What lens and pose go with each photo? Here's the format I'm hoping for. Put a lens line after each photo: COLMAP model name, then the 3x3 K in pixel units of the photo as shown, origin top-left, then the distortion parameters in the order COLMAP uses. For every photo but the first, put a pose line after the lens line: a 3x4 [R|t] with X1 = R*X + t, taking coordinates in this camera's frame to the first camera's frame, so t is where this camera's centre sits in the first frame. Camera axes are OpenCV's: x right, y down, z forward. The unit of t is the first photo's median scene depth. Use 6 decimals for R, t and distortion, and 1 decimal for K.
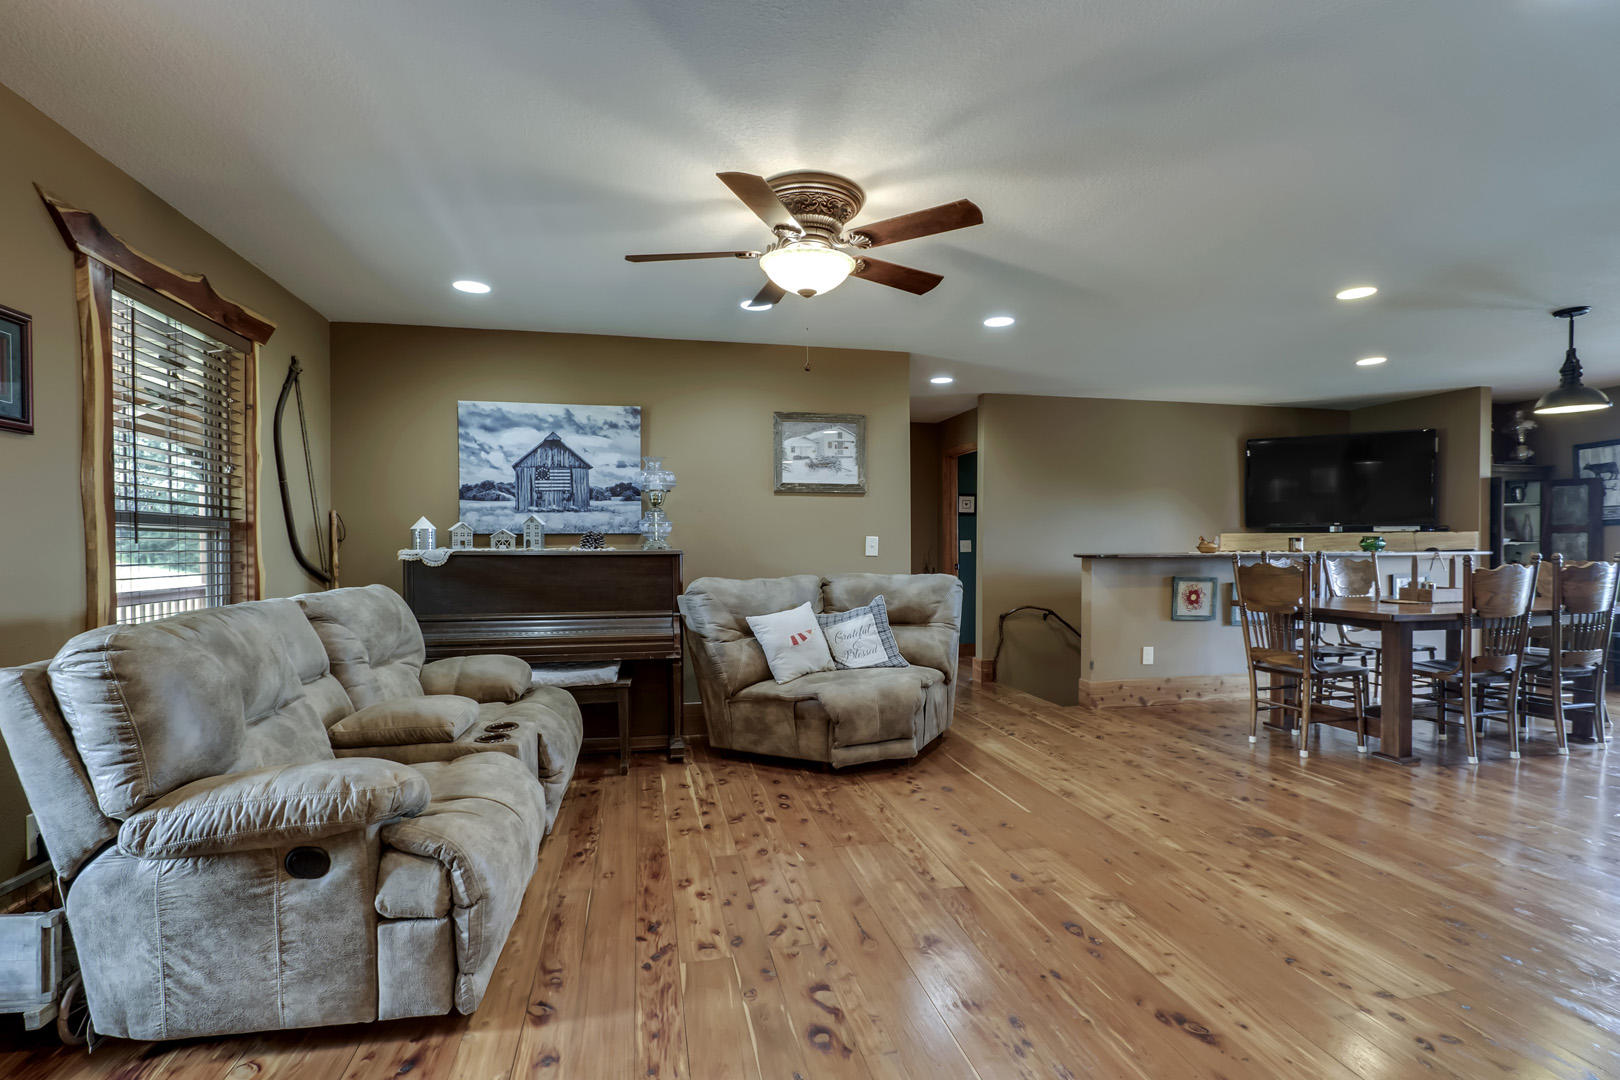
lens RADIAL K [[751.8, 0, 811.0], [0, 751.8, 553.4], [0, 0, 1]] dist [-0.016091, 0.005490]
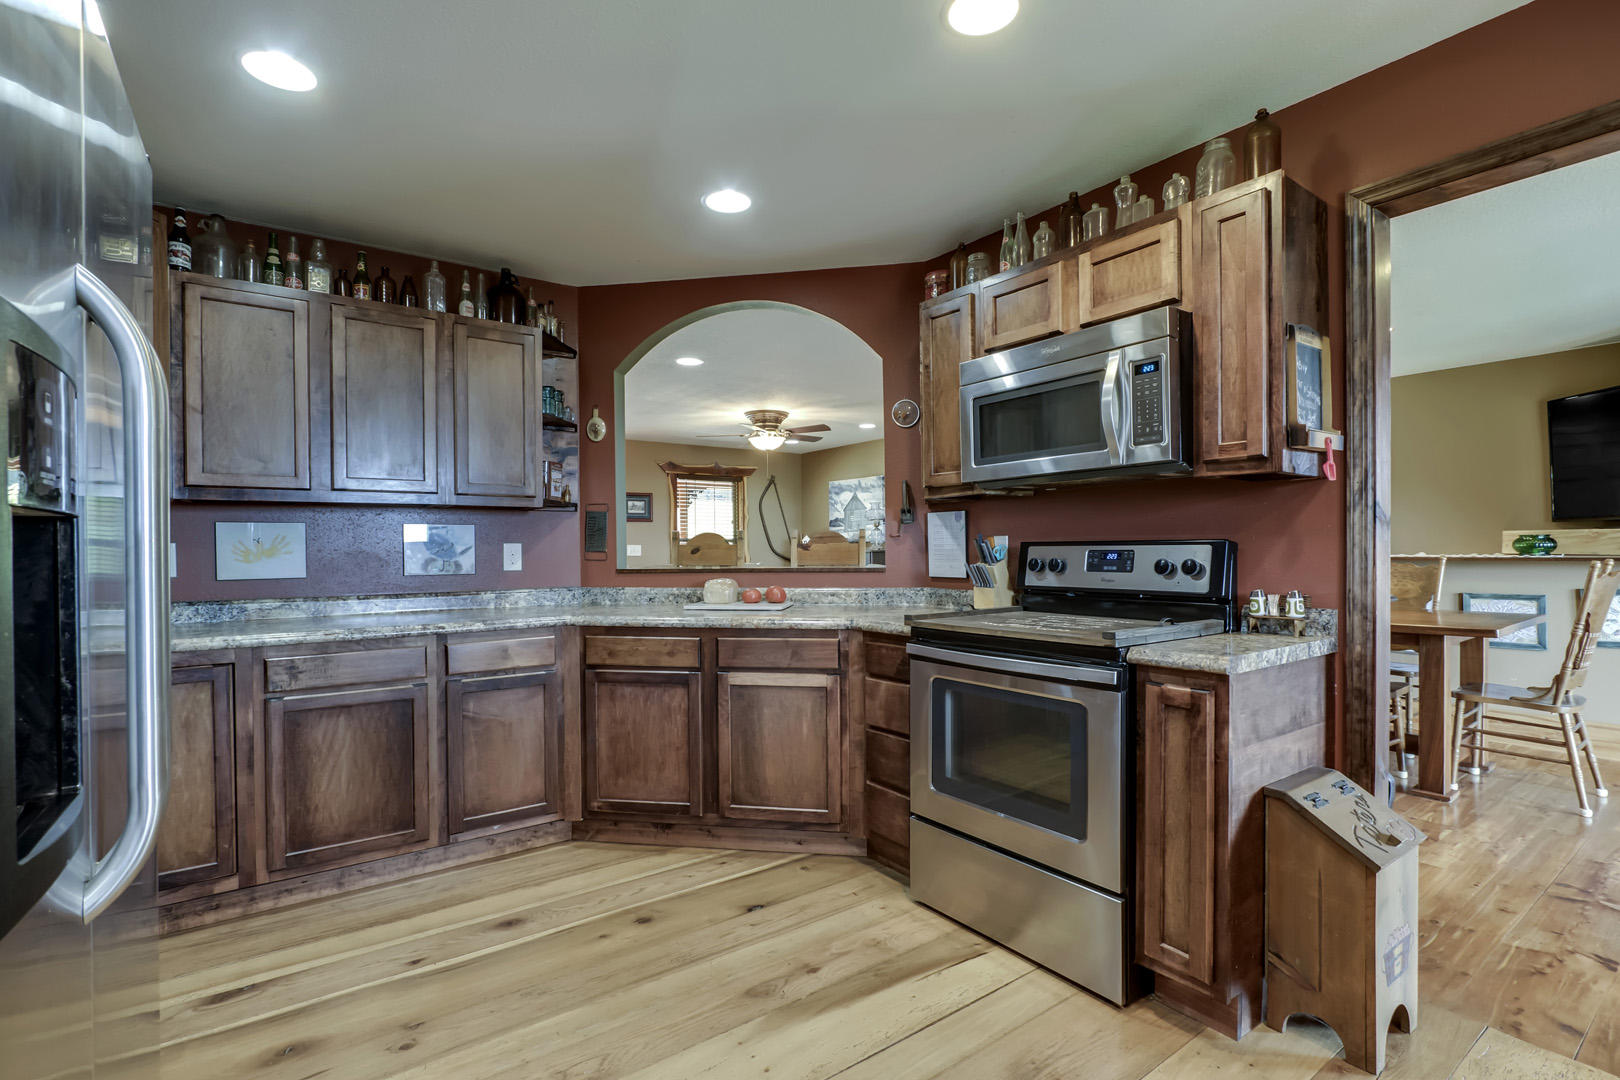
lens RADIAL K [[751.8, 0, 811.0], [0, 751.8, 553.4], [0, 0, 1]] dist [-0.016091, 0.005490]
pose [[0.388386, 0.007535, -0.921466, 1.536450], [-0.005940, 0.999966, 0.005673, -0.005218], [0.921478, 0.003271, 0.388418, 0.086045]]
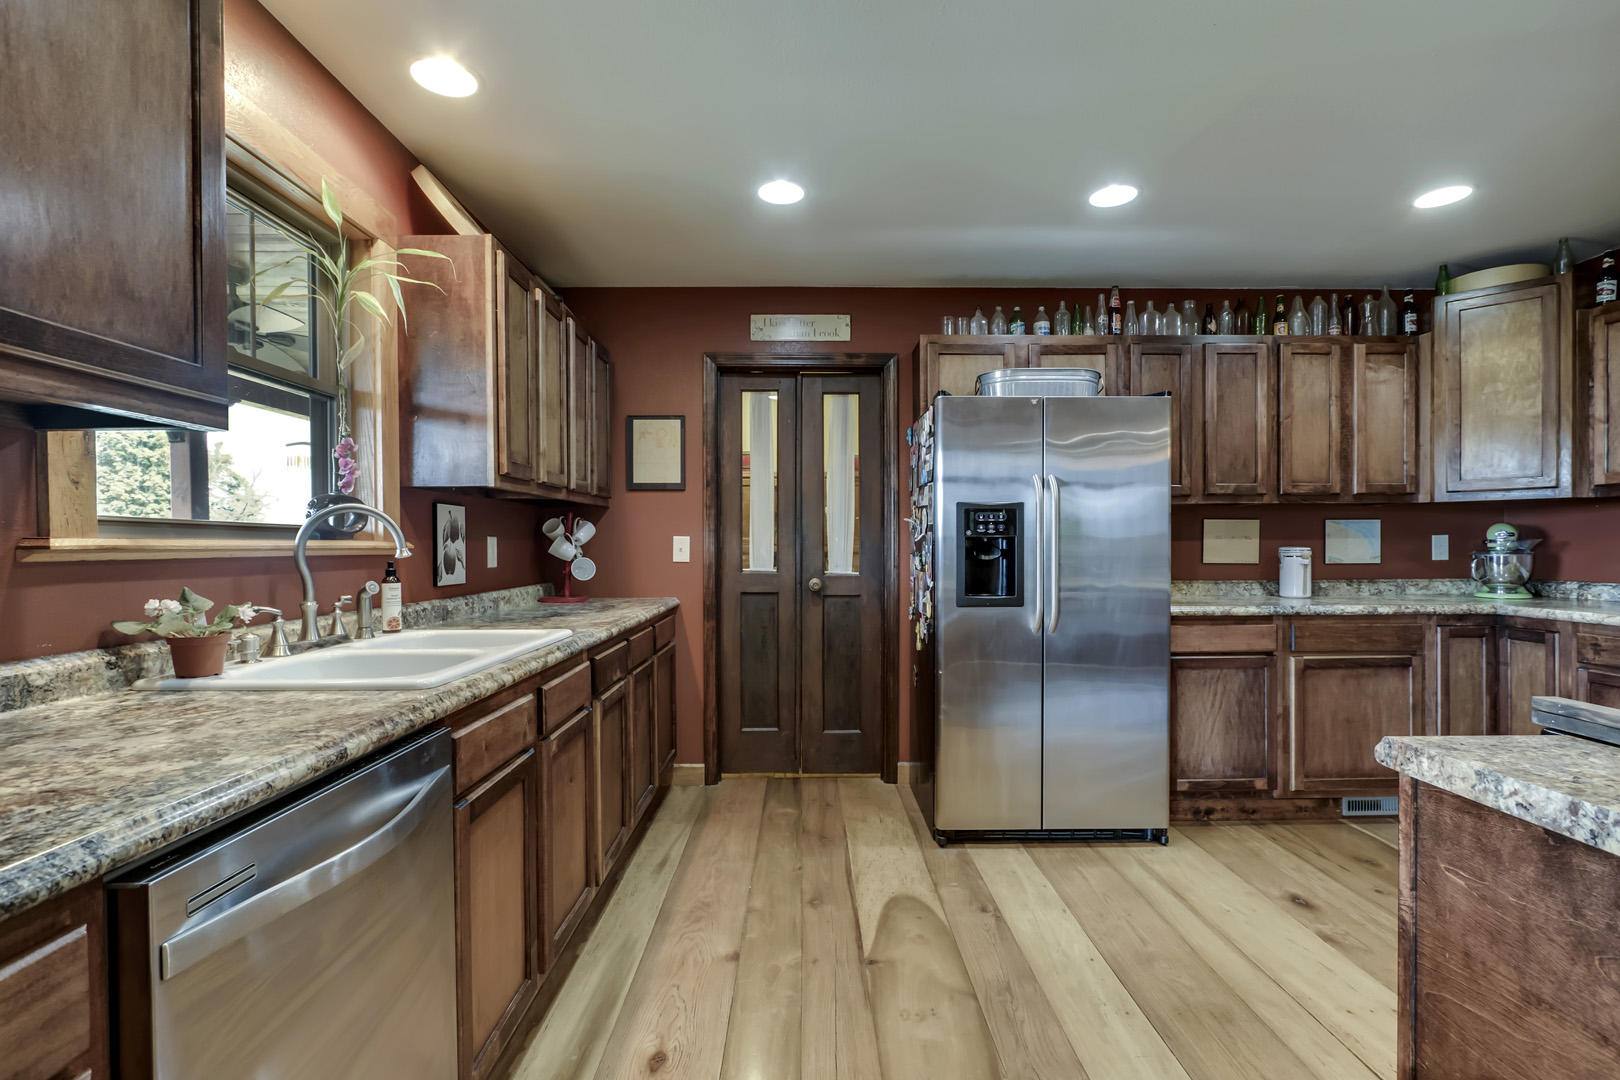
lens RADIAL K [[748.9, 0, 812.7], [0, 748.9, 552.7], [0, 0, 1]] dist [-0.014992, 0.005075]
pose [[-0.976849, 0.006100, 0.213843, 1.381510], [0.010736, 0.999732, 0.020526, -0.011245], [-0.213660, 0.022346, -0.976652, 0.693866]]
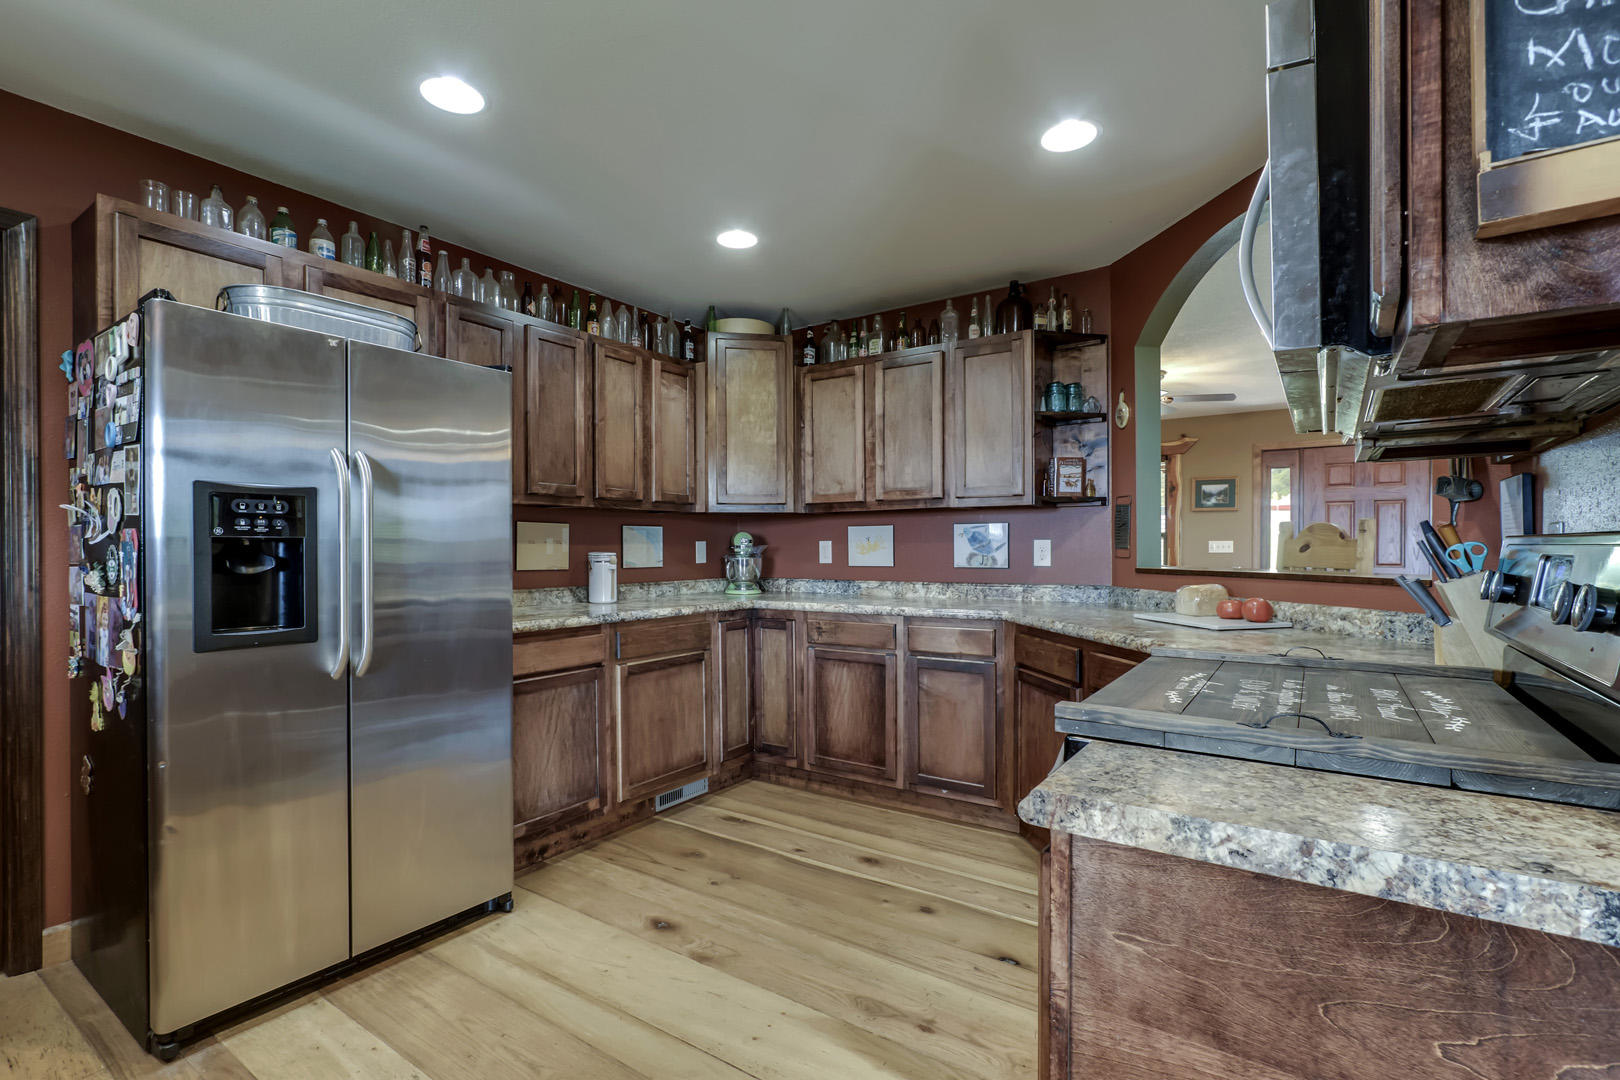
lens RADIAL K [[751.8, 0, 811.0], [0, 751.8, 553.4], [0, 0, 1]] dist [-0.016091, 0.005490]
pose [[-0.738422, 0.012159, -0.674229, 1.423510], [-0.001920, 0.999795, 0.020133, -0.010558], [0.674336, 0.016161, -0.738248, 0.539842]]
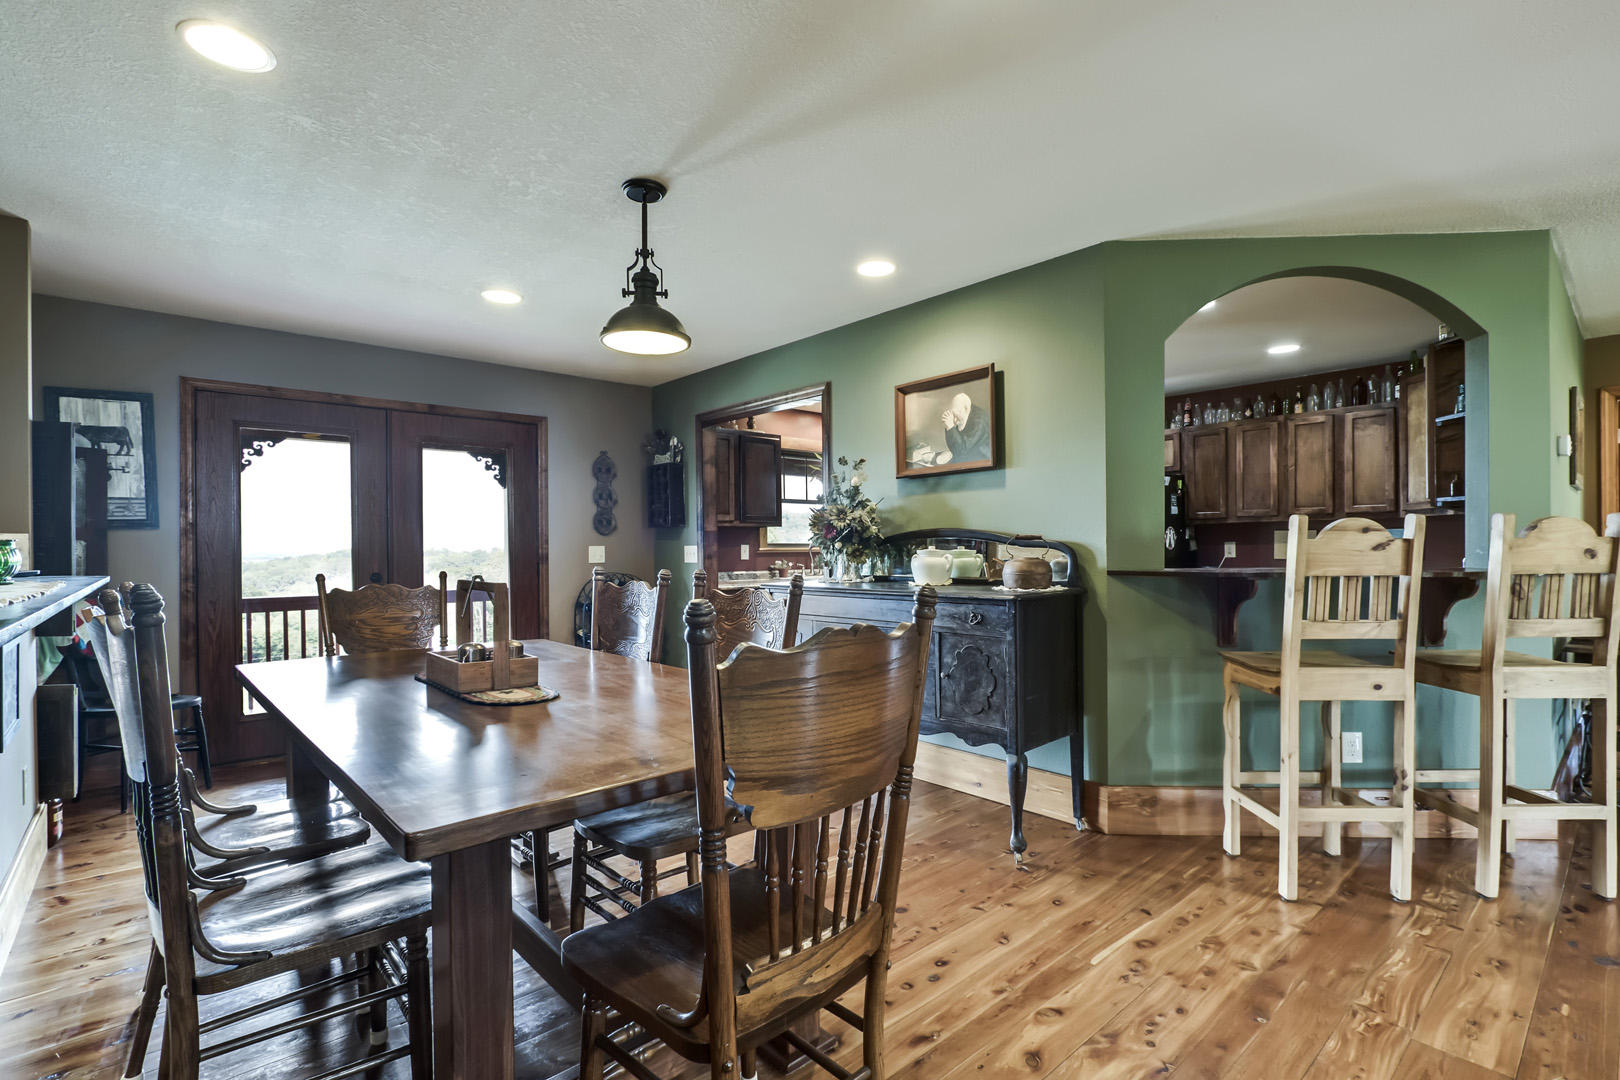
lens RADIAL K [[751.8, 0, 811.0], [0, 751.8, 553.4], [0, 0, 1]] dist [-0.016091, 0.005490]
pose [[-0.476394, 0.003170, 0.879226, 0.366080], [0.021263, 0.999743, 0.007917, -0.014833], [-0.878975, 0.022467, -0.476339, 1.107902]]
